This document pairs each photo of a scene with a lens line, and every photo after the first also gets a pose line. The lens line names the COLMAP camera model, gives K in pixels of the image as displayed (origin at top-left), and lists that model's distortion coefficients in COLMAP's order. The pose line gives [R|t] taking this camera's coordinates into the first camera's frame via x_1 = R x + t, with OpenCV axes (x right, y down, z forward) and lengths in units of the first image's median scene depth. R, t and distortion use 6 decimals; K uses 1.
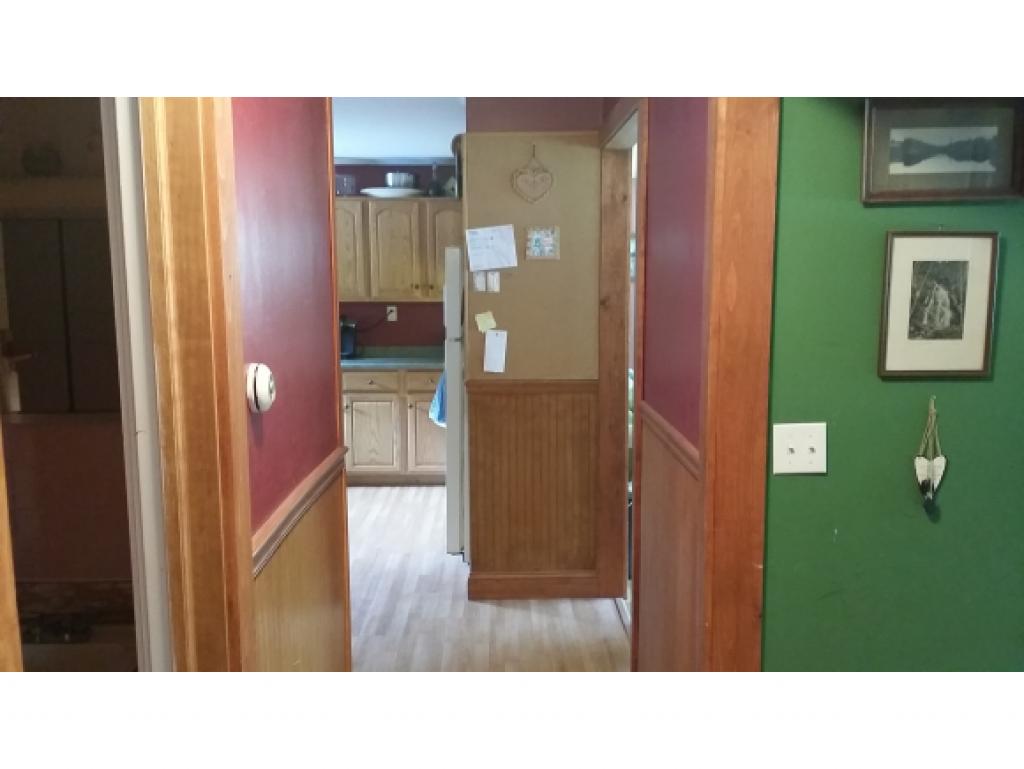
lens RADIAL K [[974.5, 0, 510.1], [0, 974.5, 406.1], [0, 0, 1]] dist [0.126825, -0.319087]
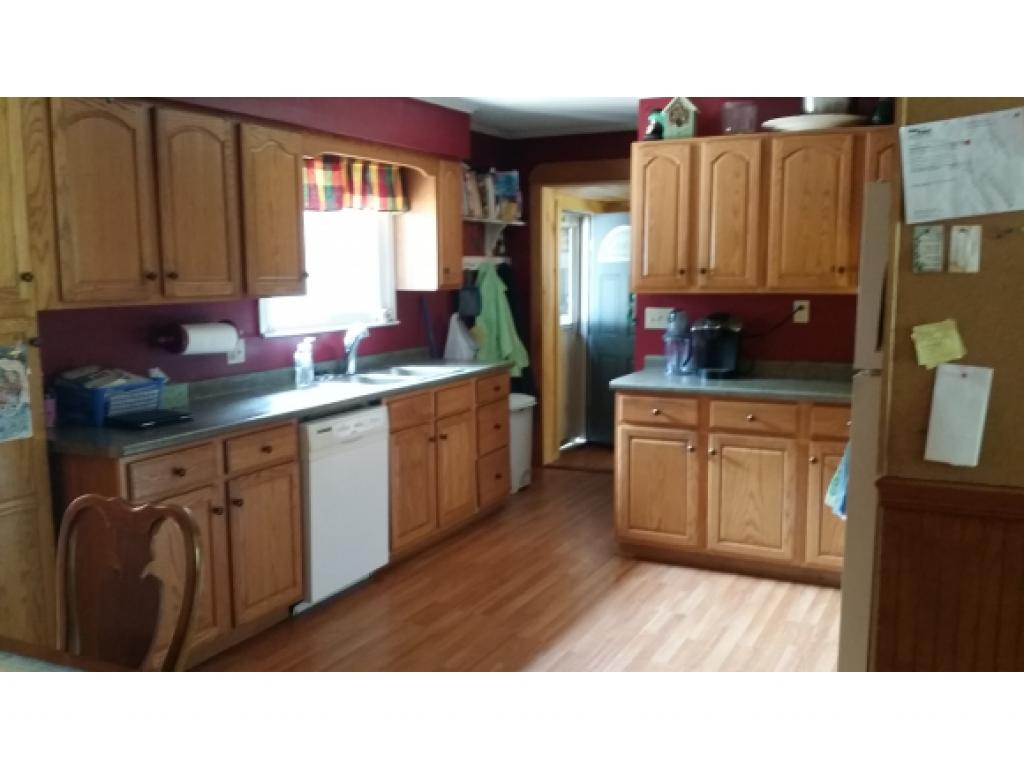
lens RADIAL K [[974.5, 0, 510.1], [0, 974.5, 406.1], [0, 0, 1]] dist [0.126825, -0.319087]
pose [[0.895065, 0.064937, -0.441182, -0.000490], [-0.060977, 0.997870, 0.023166, -0.037474], [0.441746, 0.006167, 0.897119, 0.346606]]
